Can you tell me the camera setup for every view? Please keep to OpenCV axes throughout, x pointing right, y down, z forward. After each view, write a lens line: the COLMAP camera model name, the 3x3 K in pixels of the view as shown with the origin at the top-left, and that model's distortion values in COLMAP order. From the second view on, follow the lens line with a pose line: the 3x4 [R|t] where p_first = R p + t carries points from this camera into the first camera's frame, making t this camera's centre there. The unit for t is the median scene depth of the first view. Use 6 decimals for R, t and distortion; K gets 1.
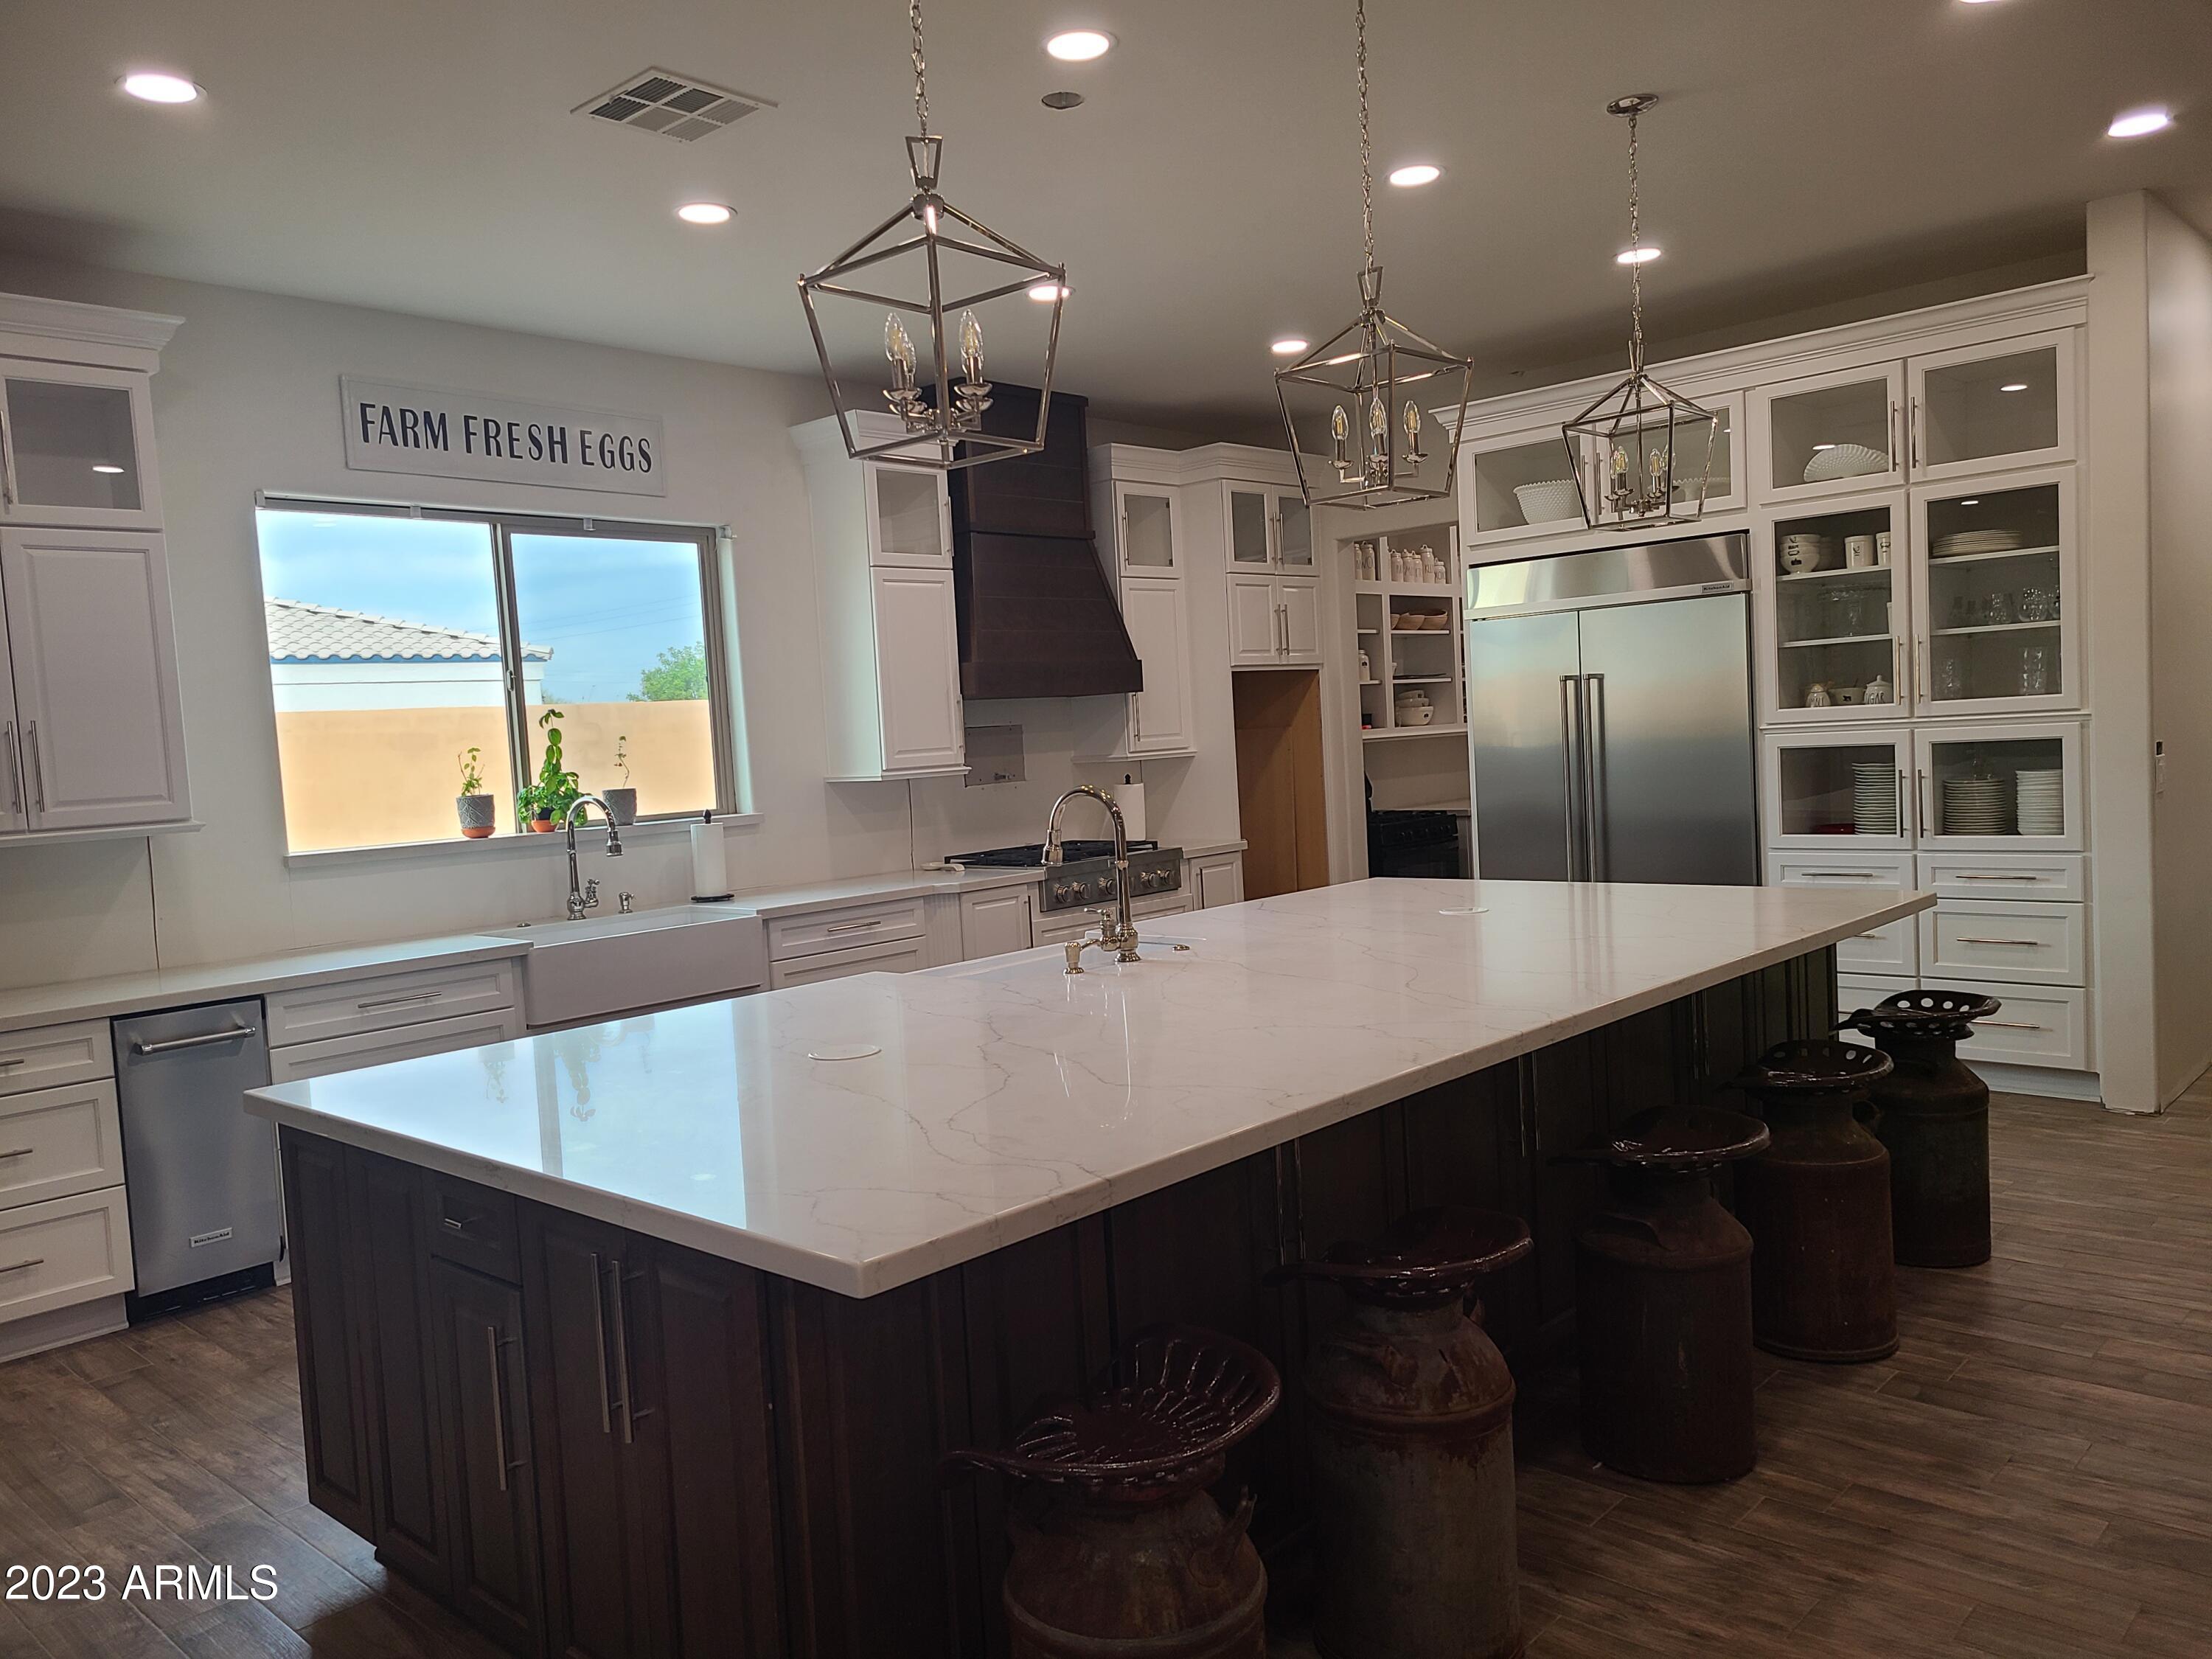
lens RADIAL K [[1644.5, 0, 1056.0], [0, 1644.5, 846.6], [0, 0, 1]] dist [0.060658, -0.042047]
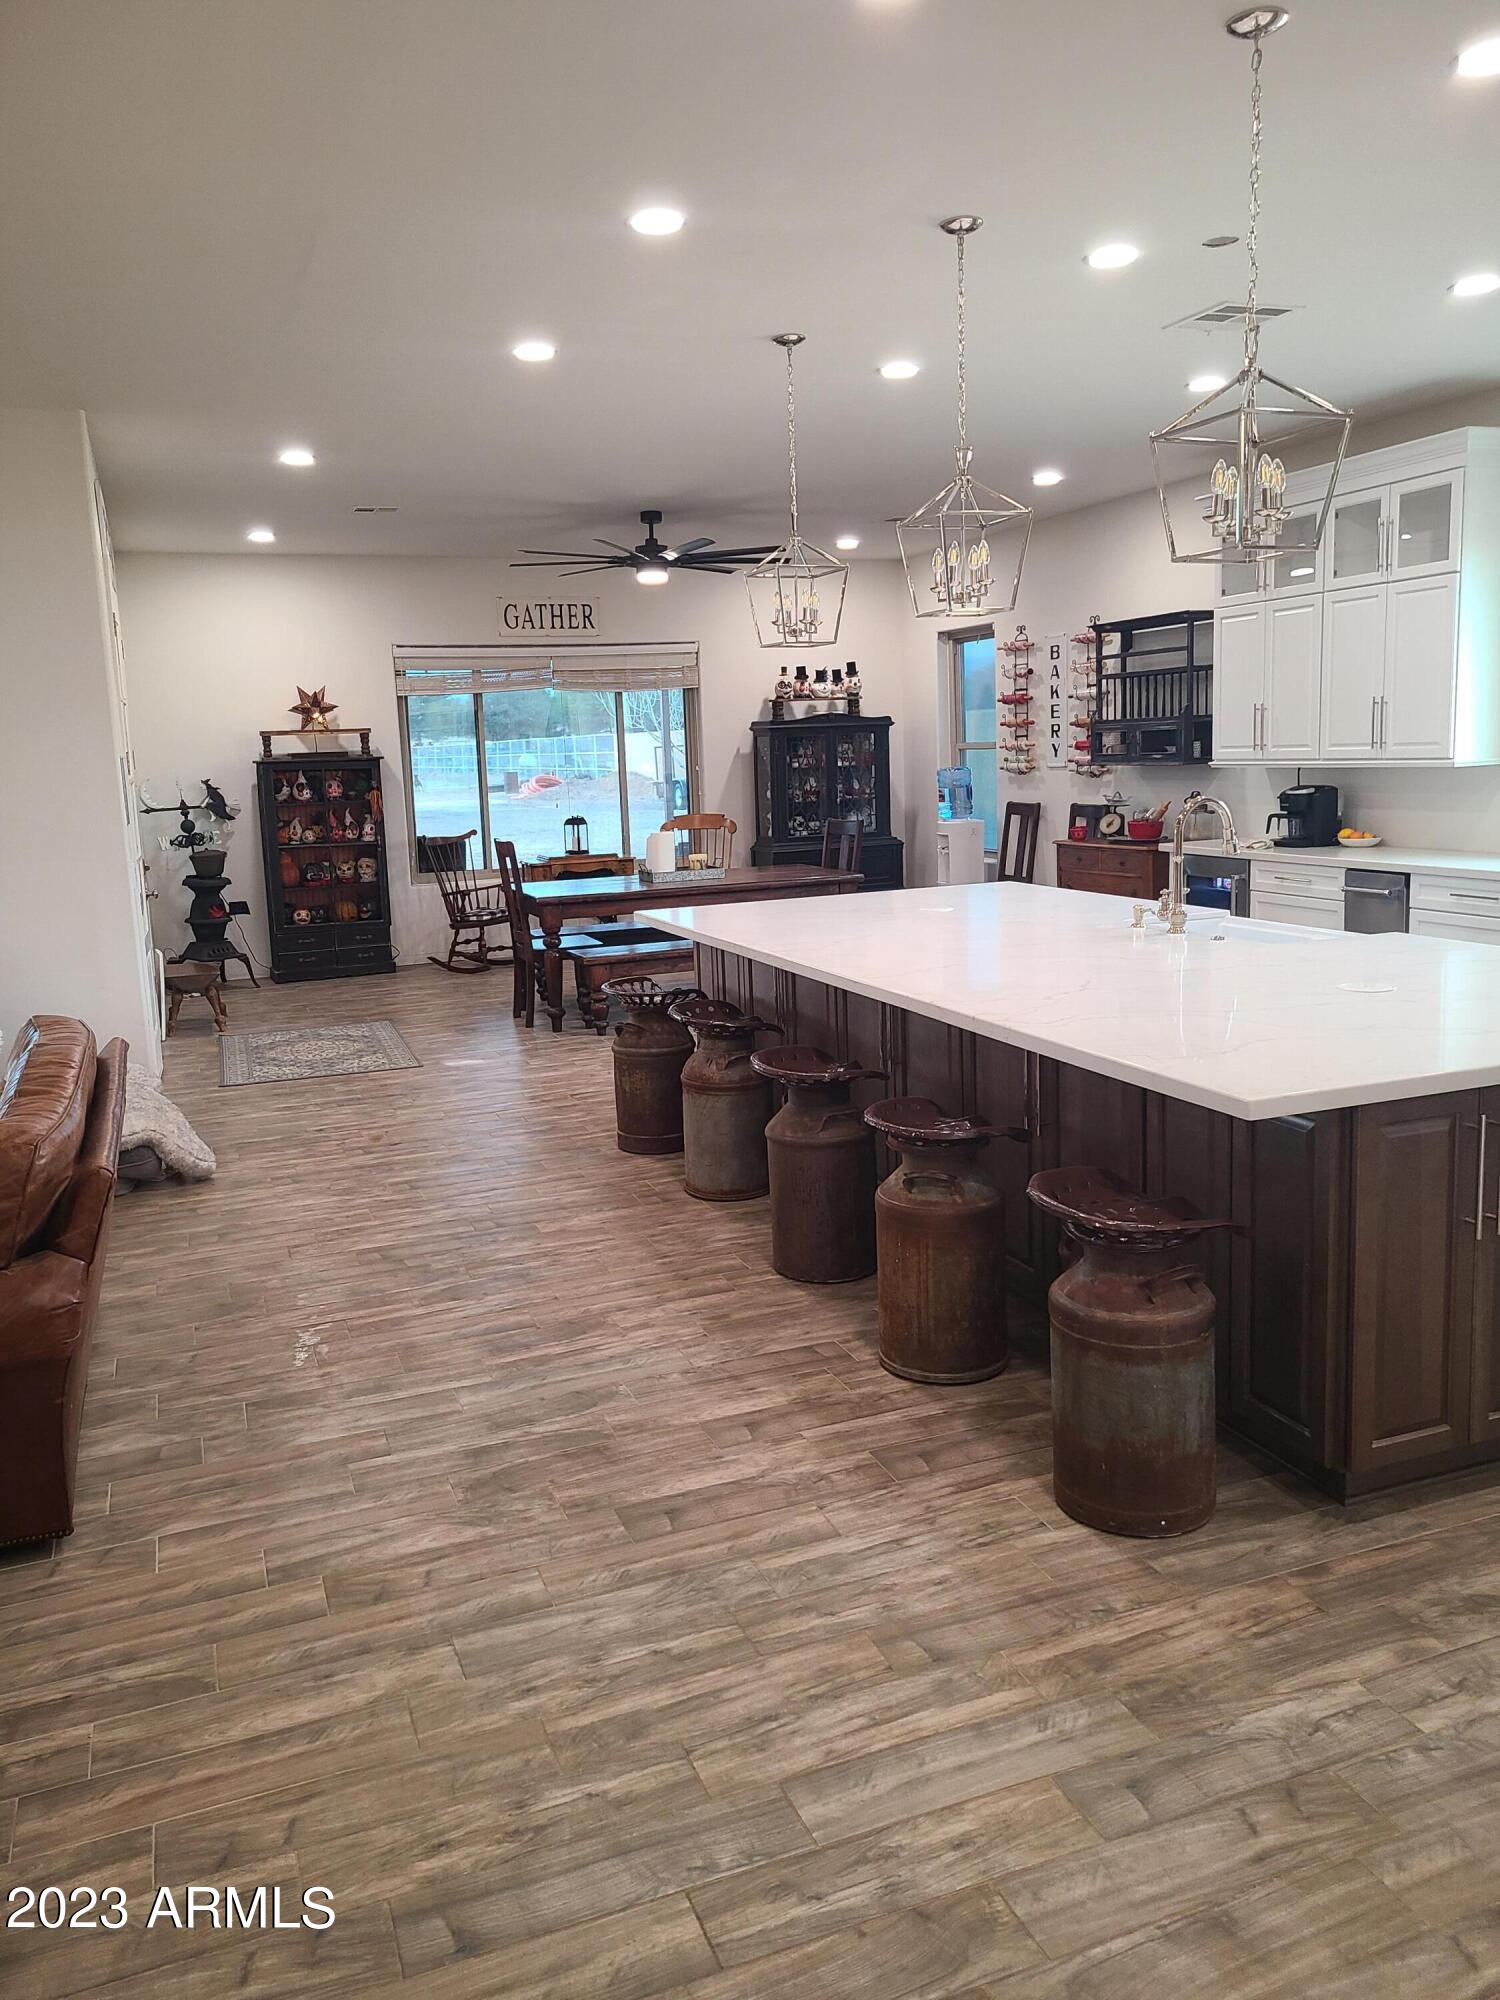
lens RADIAL K [[1486.9, 0, 732.7], [0, 1486.9, 989.1], [0, 0, 1]] dist [0.060658, -0.042047]
pose [[-0.419113, 0.218662, -0.881210, 1.552539], [-0.010372, 0.969350, 0.245466, -0.215025], [0.907875, 0.112018, -0.403999, 1.450616]]
